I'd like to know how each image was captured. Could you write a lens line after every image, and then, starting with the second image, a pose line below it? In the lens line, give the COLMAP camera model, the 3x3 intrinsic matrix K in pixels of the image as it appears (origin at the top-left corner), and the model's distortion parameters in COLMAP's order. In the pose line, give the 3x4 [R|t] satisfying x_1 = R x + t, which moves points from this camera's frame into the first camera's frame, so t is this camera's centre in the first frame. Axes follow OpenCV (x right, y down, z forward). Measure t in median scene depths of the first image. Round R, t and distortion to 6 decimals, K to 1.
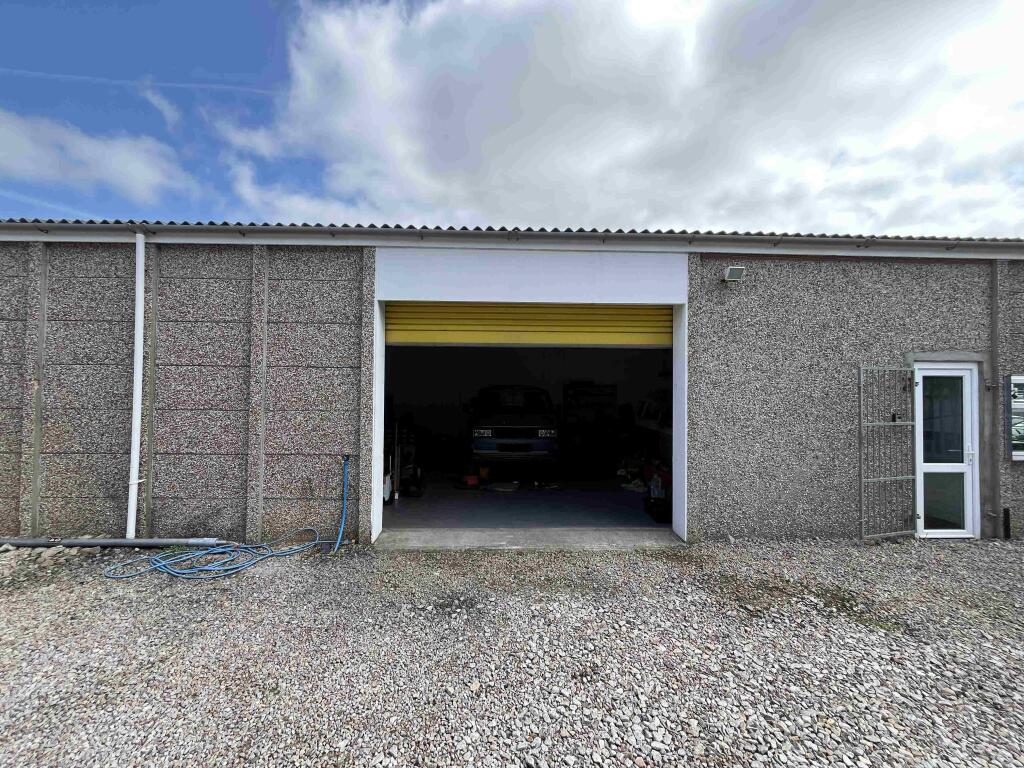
lens RADIAL K [[416.4, 0, 516.0], [0, 416.4, 388.3], [0, 0, 1]] dist [-0.004176, -0.000278]
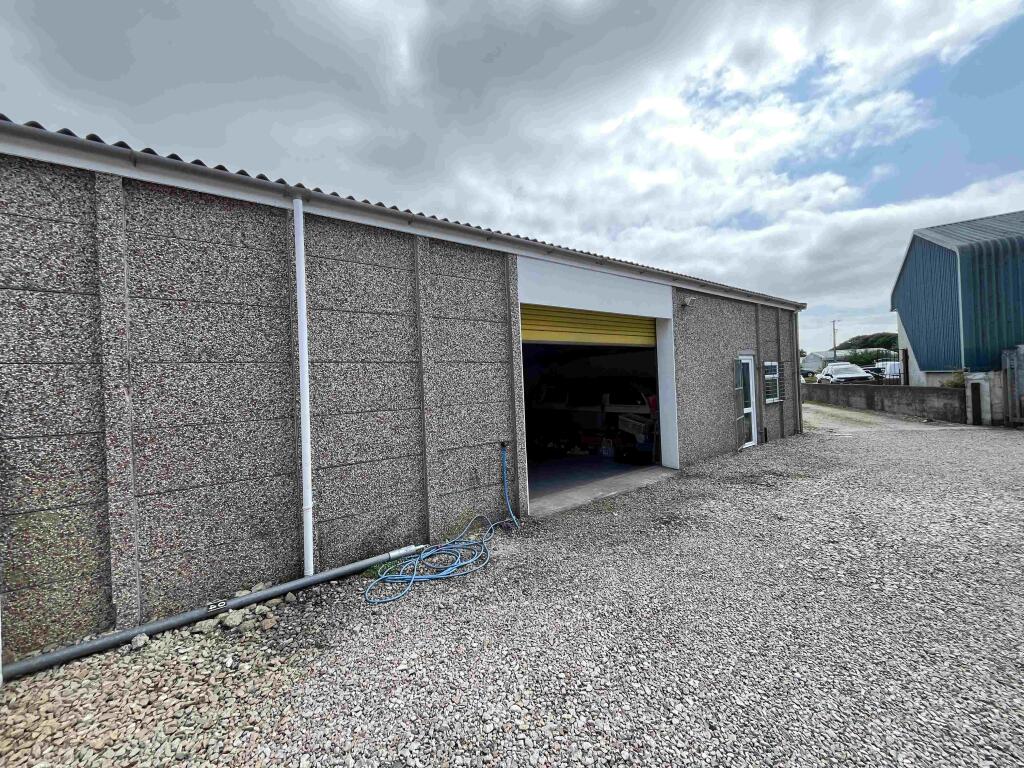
lens RADIAL K [[416.4, 0, 516.0], [0, 416.4, 388.3], [0, 0, 1]] dist [-0.004176, -0.000278]
pose [[0.801899, -0.050532, 0.595319, -1.033774], [0.042407, 0.998718, 0.027651, -0.009880], [-0.595952, 0.003072, 0.803014, 0.096841]]
